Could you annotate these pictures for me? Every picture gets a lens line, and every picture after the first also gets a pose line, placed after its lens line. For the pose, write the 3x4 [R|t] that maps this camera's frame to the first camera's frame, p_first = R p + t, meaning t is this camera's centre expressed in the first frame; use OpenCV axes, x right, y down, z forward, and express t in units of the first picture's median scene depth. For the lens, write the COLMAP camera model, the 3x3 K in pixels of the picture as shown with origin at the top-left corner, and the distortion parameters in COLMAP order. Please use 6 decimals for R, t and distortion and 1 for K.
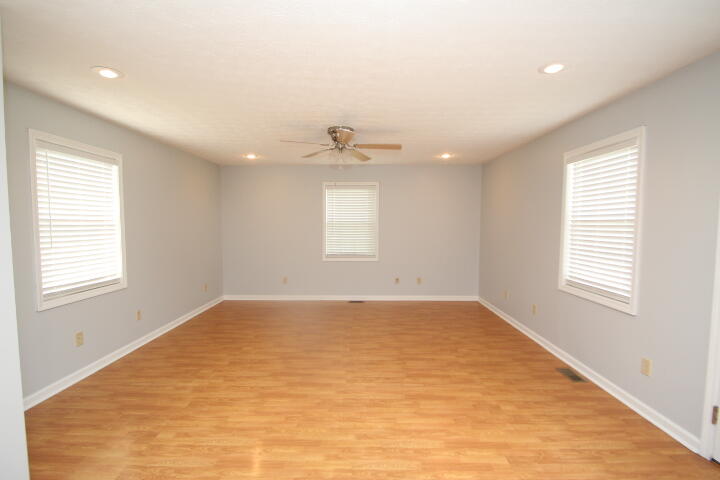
lens RADIAL K [[334.0, 0, 358.6], [0, 334.0, 243.1], [0, 0, 1]] dist [0.014953, -0.018040]
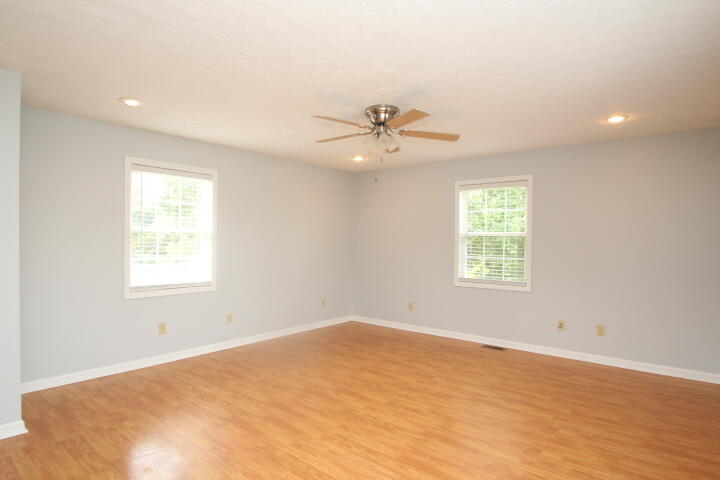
lens RADIAL K [[404.1, 0, 360.0], [0, 404.1, 243.4], [0, 0, 1]] dist [-0.003118, -0.016768]
pose [[0.779876, 0.012767, -0.625804, 0.574604], [-0.048013, 0.998066, -0.039473, 0.009306], [0.624090, 0.060831, 0.778981, 0.304329]]
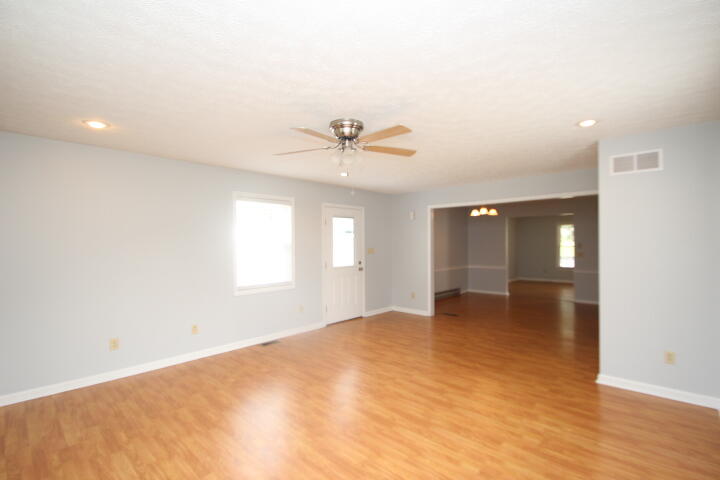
lens RADIAL K [[334.0, 0, 358.6], [0, 334.0, 243.1], [0, 0, 1]] dist [0.014953, -0.018040]
pose [[-0.740732, 0.003528, 0.671791, -0.693839], [0.048260, 0.997682, 0.047973, -0.116017], [-0.670065, 0.067956, -0.739185, 1.836591]]
